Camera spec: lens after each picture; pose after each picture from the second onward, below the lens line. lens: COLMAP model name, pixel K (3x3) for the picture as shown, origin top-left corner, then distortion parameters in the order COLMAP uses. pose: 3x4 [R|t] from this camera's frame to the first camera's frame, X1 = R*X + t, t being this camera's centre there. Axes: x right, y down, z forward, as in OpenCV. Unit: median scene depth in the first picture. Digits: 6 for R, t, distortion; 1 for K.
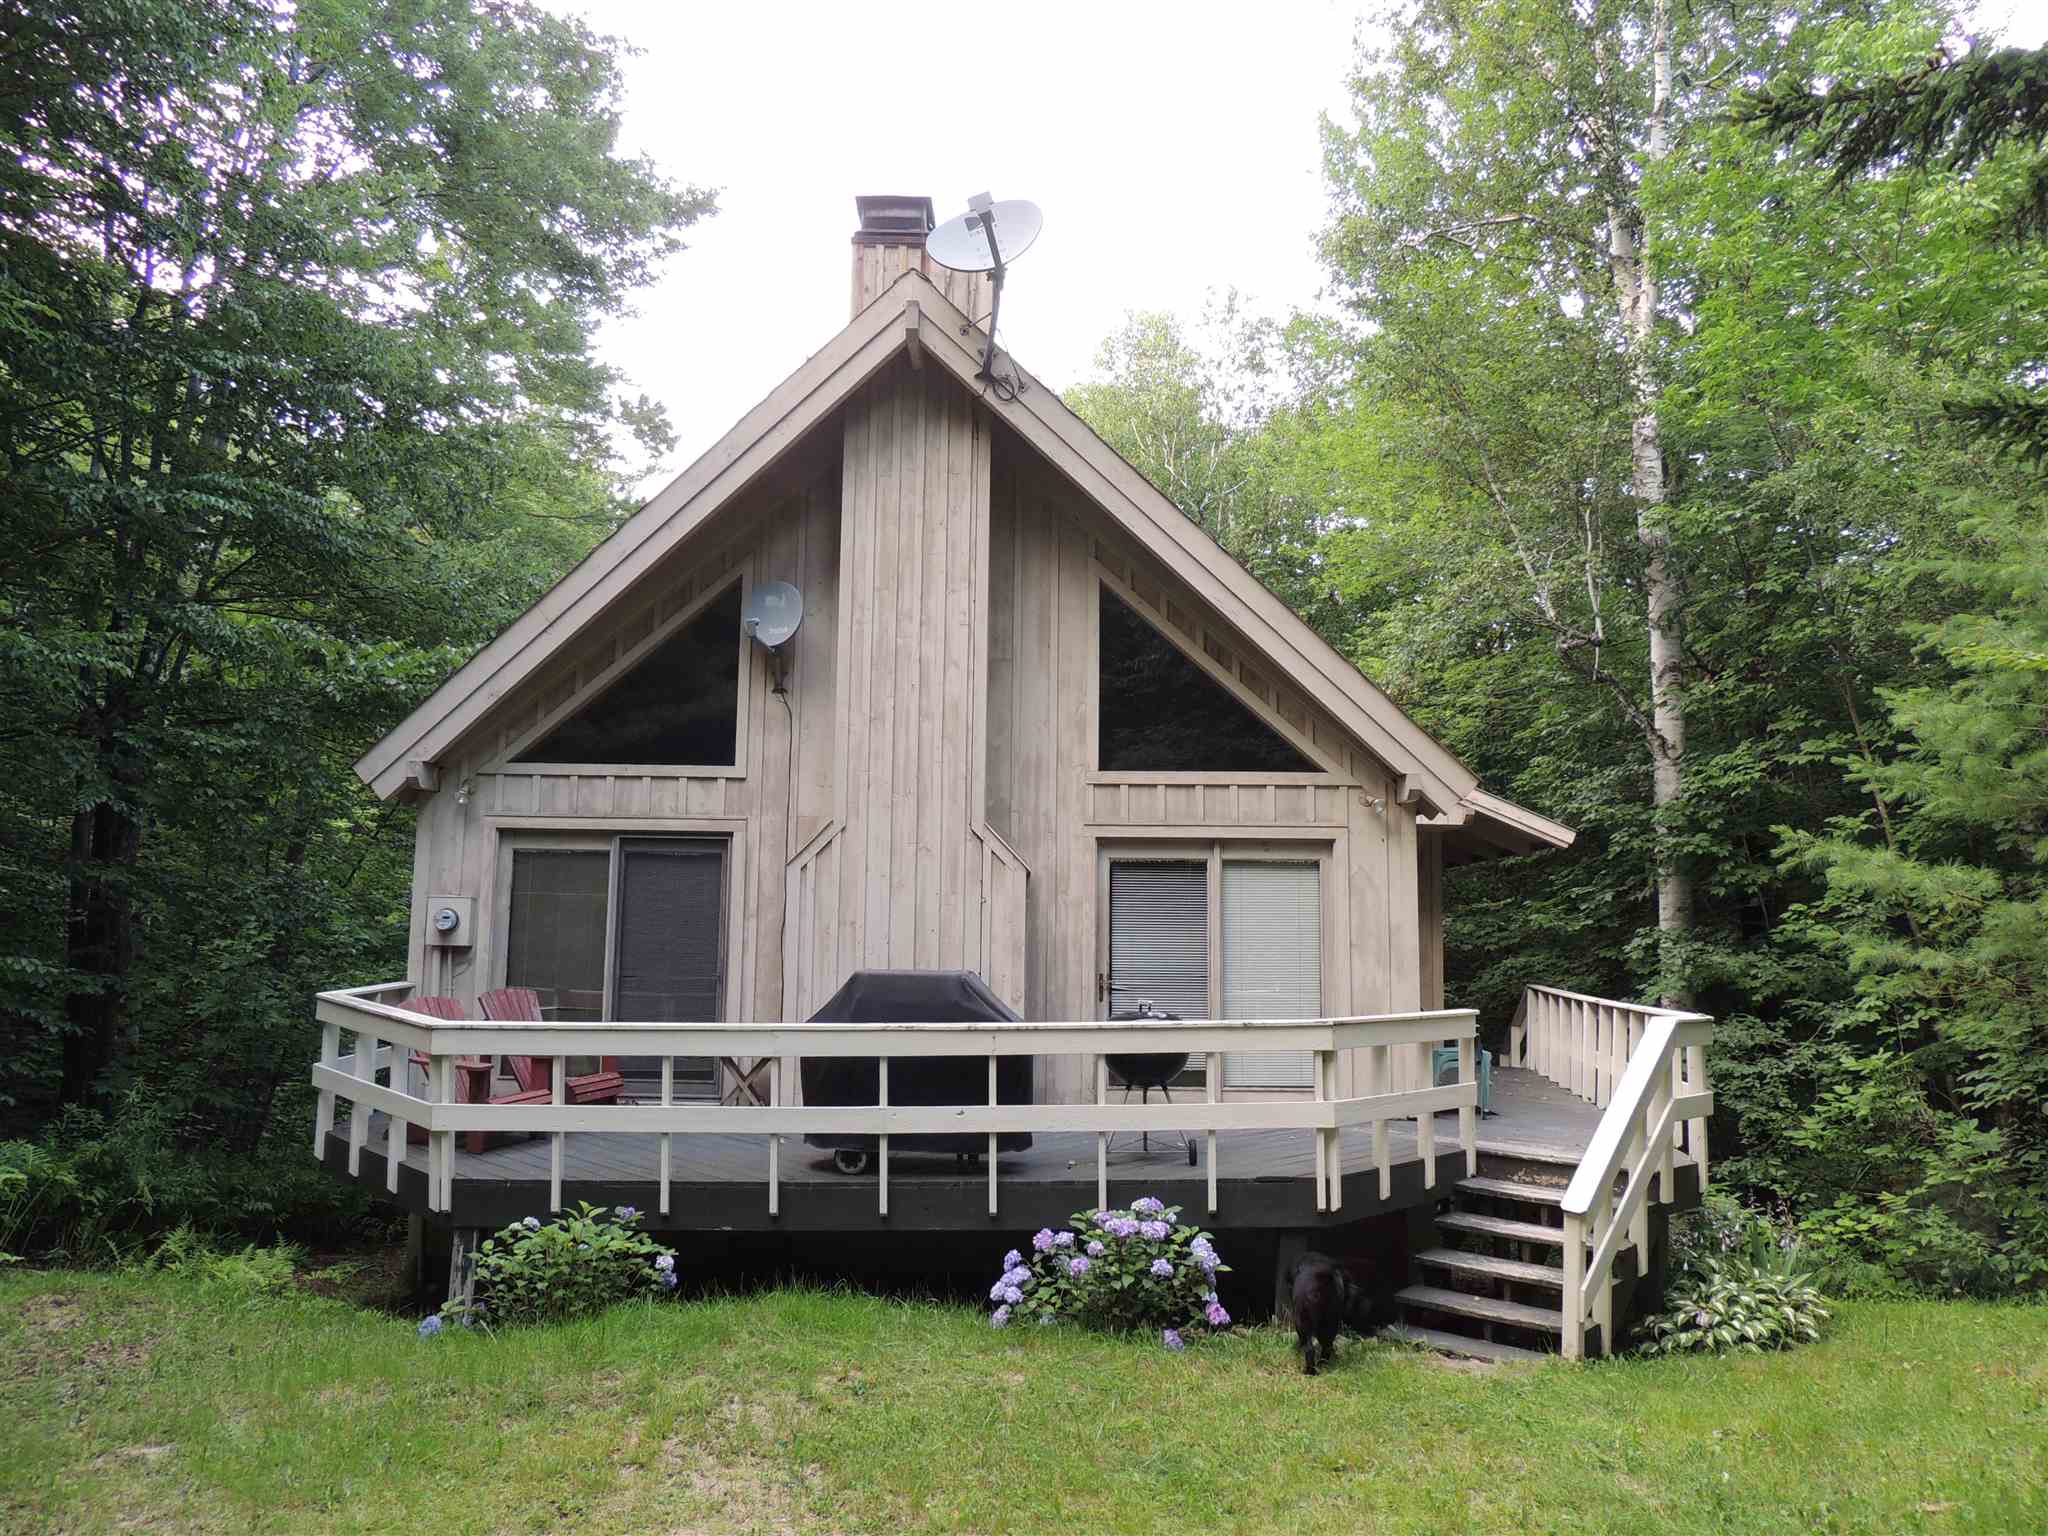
lens RADIAL K [[1427.4, 0, 1024.0], [0, 1427.4, 768.0], [0, 0, 1]] dist [-0.034472, -0.000711]
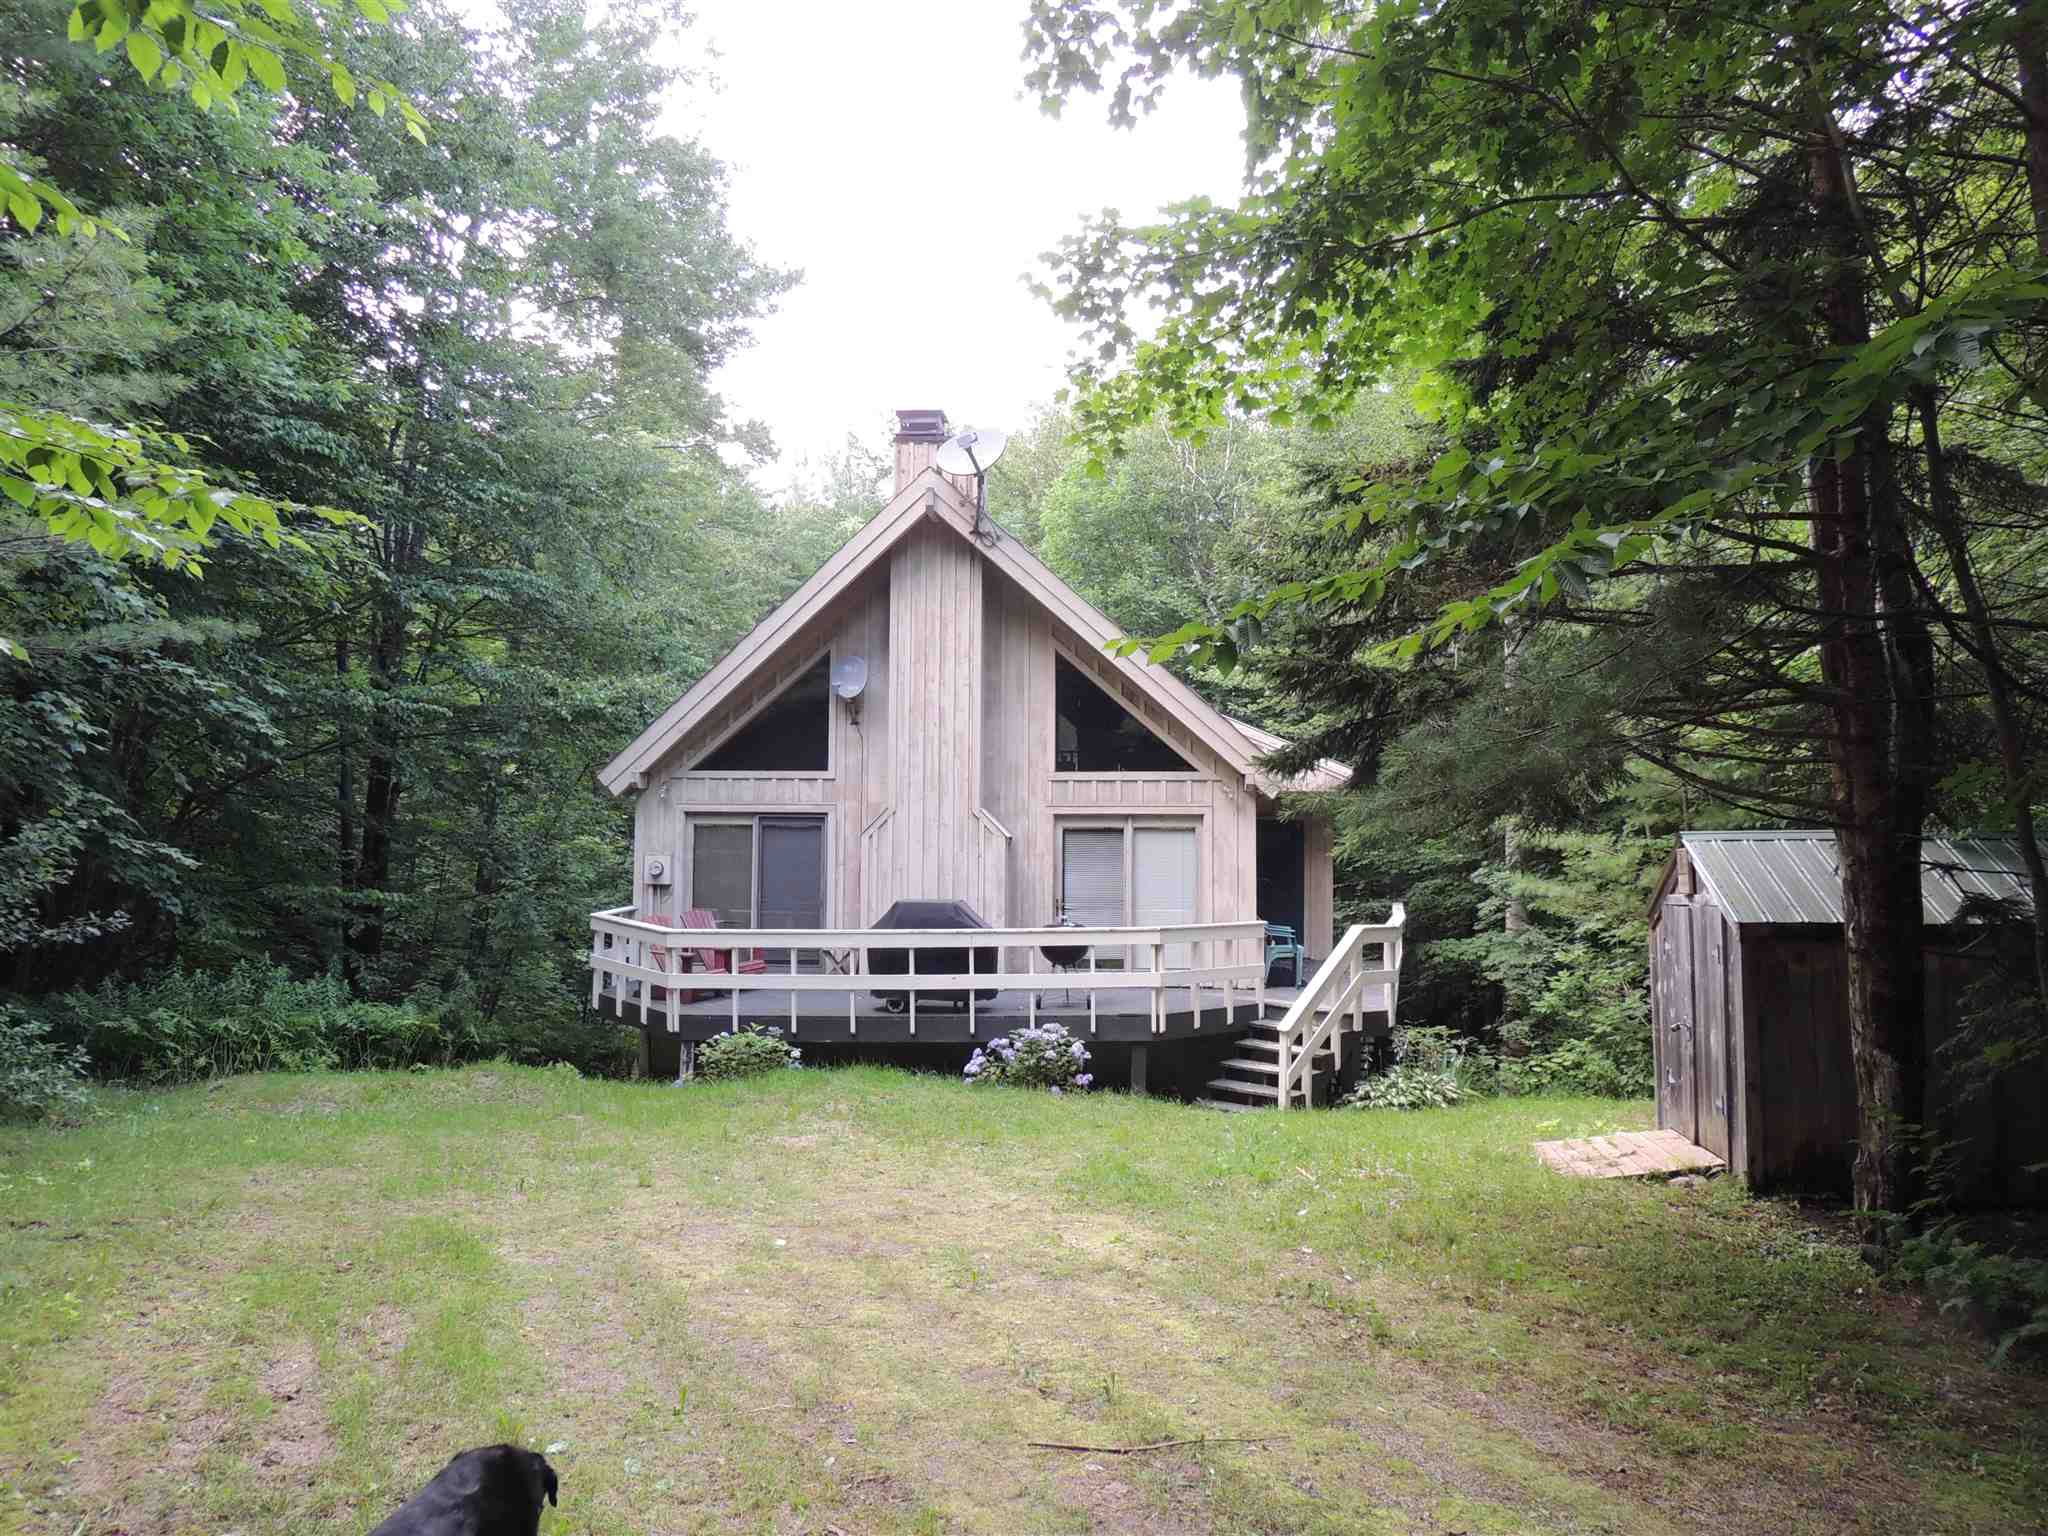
lens RADIAL K [[1427.4, 0, 1024.0], [0, 1427.4, 768.0], [0, 0, 1]] dist [-0.034472, -0.000711]
pose [[0.997439, -0.010329, -0.070771, 0.141737], [0.014683, 0.998013, 0.061281, -0.108955], [0.069998, -0.062164, 0.995608, -0.633658]]
